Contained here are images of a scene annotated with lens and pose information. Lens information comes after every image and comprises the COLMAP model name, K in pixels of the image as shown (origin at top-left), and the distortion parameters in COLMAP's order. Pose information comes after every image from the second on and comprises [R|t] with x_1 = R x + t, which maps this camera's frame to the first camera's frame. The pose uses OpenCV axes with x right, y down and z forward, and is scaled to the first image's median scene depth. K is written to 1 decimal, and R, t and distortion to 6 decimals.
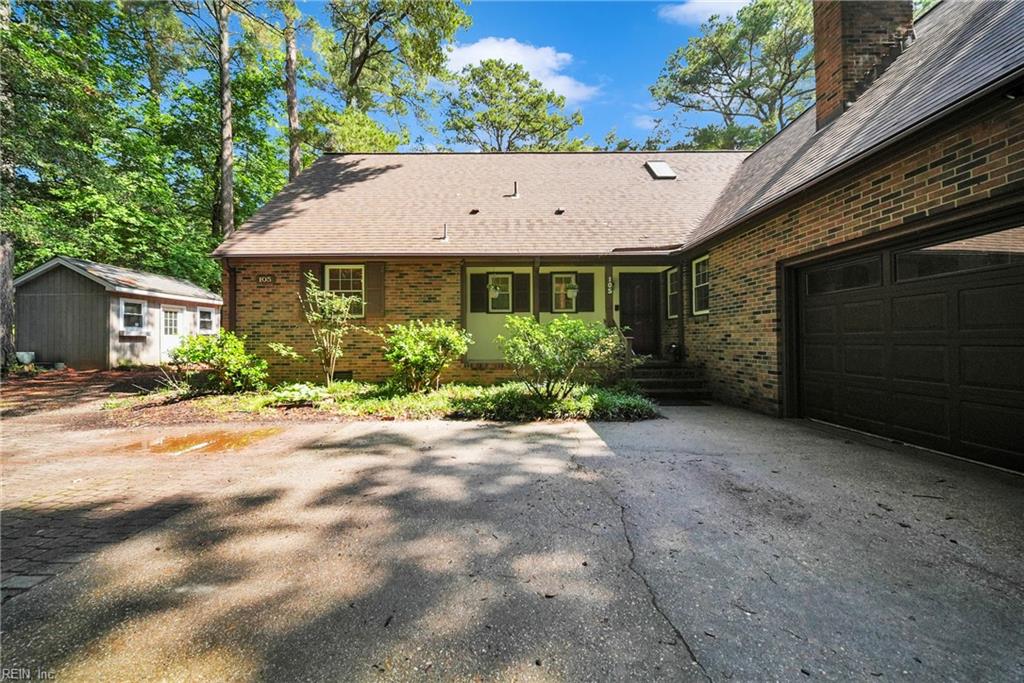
lens RADIAL K [[363.6, 0, 510.2], [0, 363.6, 334.4], [0, 0, 1]] dist [0.001868, -0.004042]
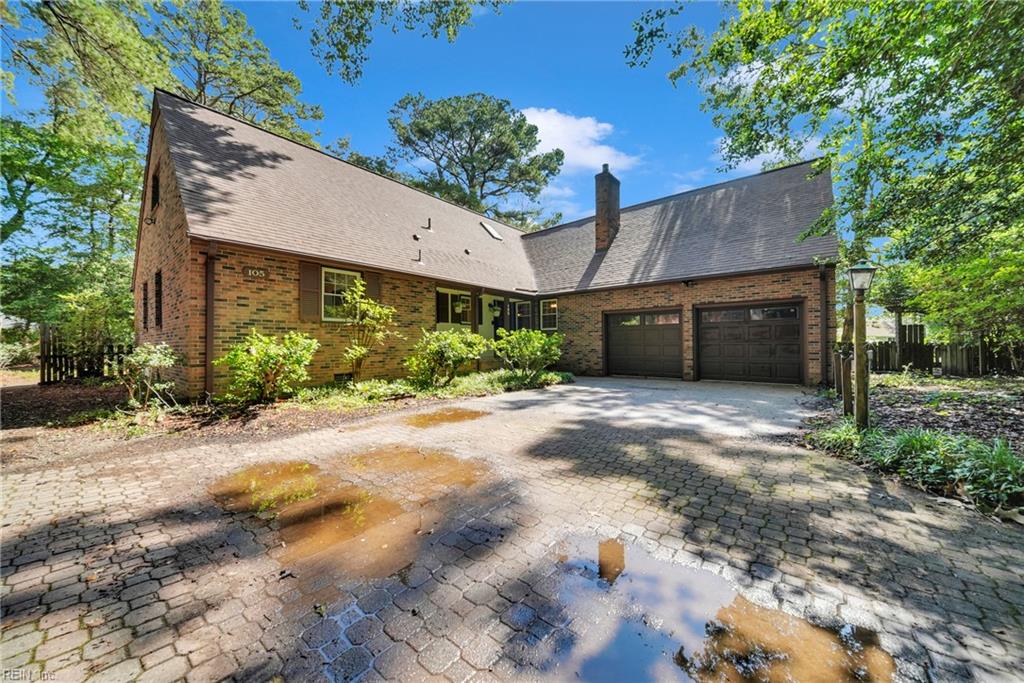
lens RADIAL K [[363.6, 0, 510.2], [0, 363.6, 334.4], [0, 0, 1]] dist [0.001868, -0.004042]
pose [[0.631821, 0.022030, 0.774802, -0.961122], [-0.014078, 0.999757, -0.016946, 0.002060], [-0.774987, -0.000201, 0.631977, -0.023975]]
